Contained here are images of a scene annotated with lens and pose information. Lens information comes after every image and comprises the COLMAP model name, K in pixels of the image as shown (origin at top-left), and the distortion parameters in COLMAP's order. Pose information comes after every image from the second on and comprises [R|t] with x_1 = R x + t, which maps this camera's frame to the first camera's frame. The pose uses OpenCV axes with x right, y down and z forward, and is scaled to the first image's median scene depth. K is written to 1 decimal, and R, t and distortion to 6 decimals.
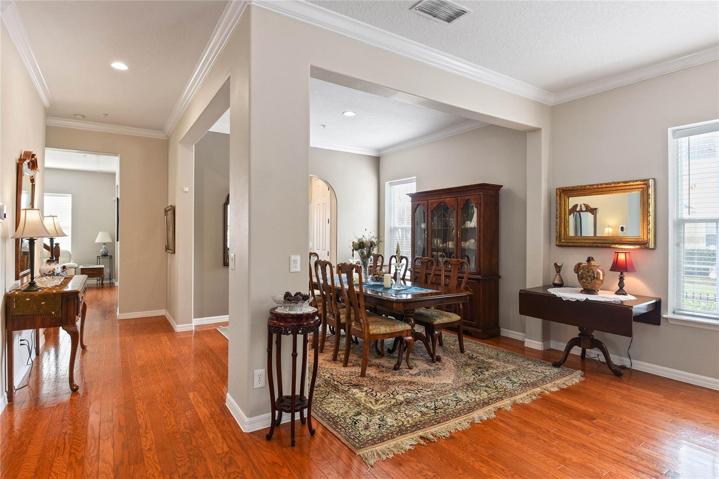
lens RADIAL K [[398.0, 0, 363.0], [0, 398.0, 240.2], [0, 0, 1]] dist [0.024259, -0.039012]
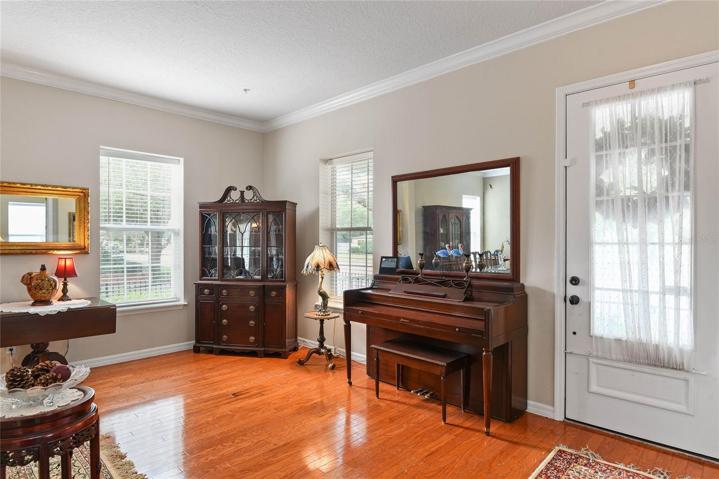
lens RADIAL K [[398.0, 0, 363.0], [0, 398.0, 240.2], [0, 0, 1]] dist [0.024259, -0.039012]
pose [[-0.235753, -0.003121, 0.971808, -0.500778], [0.005642, 0.999974, 0.004580, -0.015104], [-0.971797, 0.006563, -0.235729, 0.507376]]
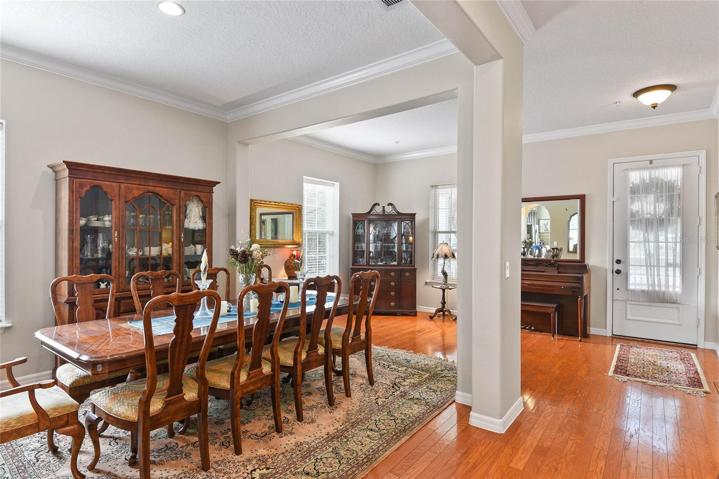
lens RADIAL K [[368.6, 0, 363.3], [0, 368.6, 238.4], [0, 0, 1]] dist [0.016075, -0.029031]
pose [[-0.338352, -0.004201, 0.941010, -0.788782], [0.000196, 0.999990, 0.004535, -0.022000], [-0.941020, 0.001719, -0.338347, 1.227958]]
